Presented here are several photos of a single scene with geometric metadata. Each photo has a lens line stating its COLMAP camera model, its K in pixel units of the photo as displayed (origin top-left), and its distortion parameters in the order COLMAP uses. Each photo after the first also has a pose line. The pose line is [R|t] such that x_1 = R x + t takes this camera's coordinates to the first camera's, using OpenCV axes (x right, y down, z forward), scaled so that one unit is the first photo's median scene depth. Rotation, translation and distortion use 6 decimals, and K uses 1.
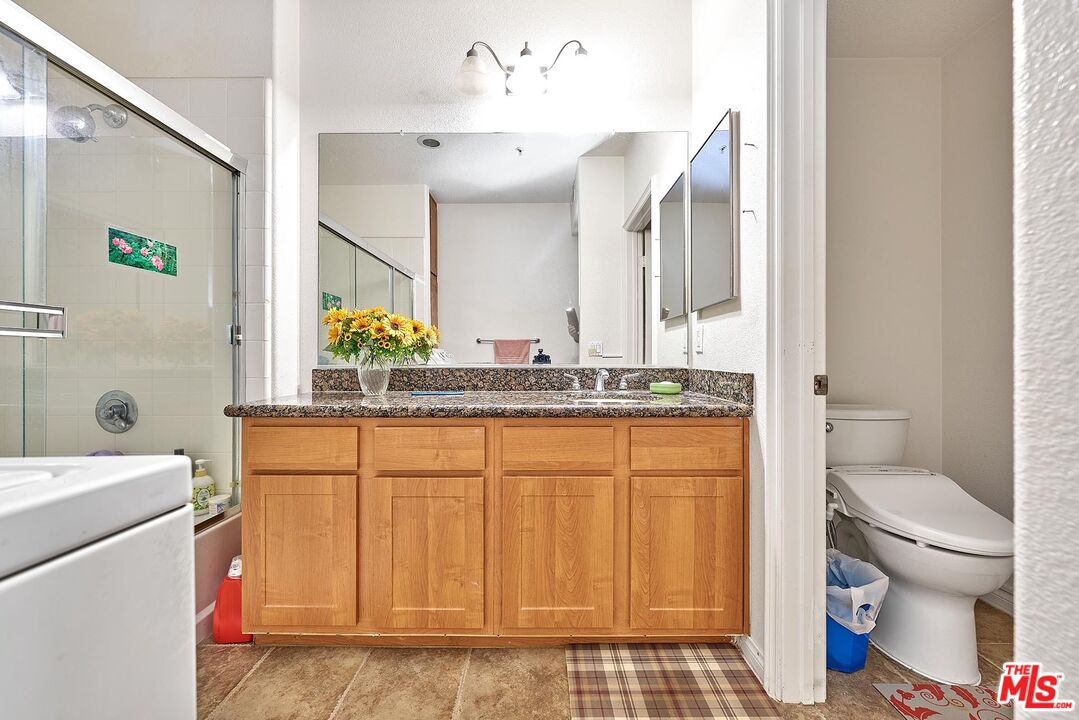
lens RADIAL K [[440.7, 0, 534.3], [0, 440.7, 357.3], [0, 0, 1]] dist [-0.000021, -0.000120]
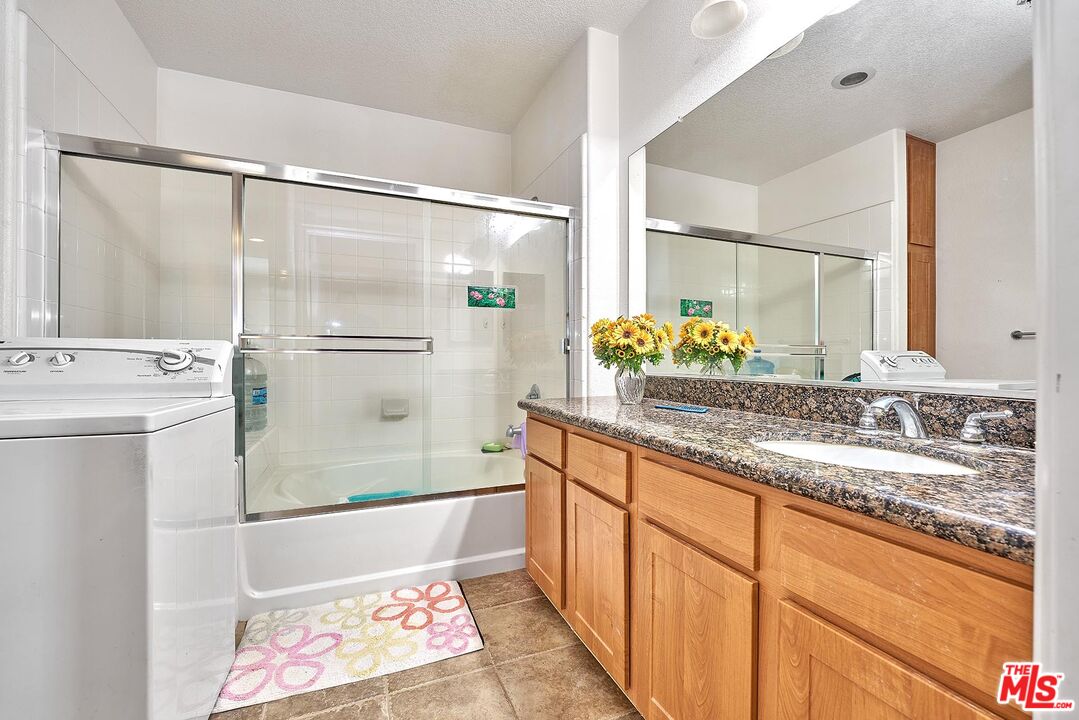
lens RADIAL K [[443.8, 0, 536.2], [0, 443.8, 357.0], [0, 0, 1]] dist [-0.007868, -0.000149]
pose [[0.396298, -0.000735, -0.918122, 0.580842], [-0.000615, 0.999999, -0.001066, -0.022299], [0.918122, 0.000987, 0.396298, 0.495962]]
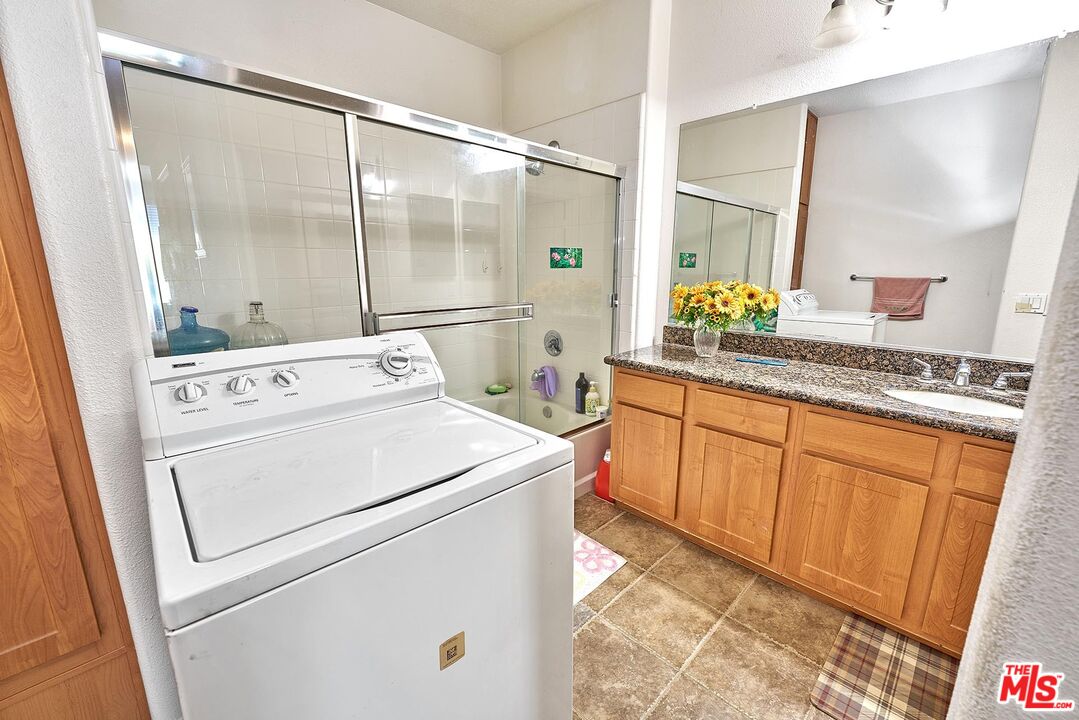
lens RADIAL K [[436.8, 0, 539.5], [0, 436.8, 360.0], [0, 0, 1]] dist [-0.009309, -0.000541]
pose [[0.704991, 0.146039, -0.694018, 0.189967], [0.001123, 0.978339, 0.207008, -0.190232], [0.709216, -0.146718, 0.689556, -0.204513]]
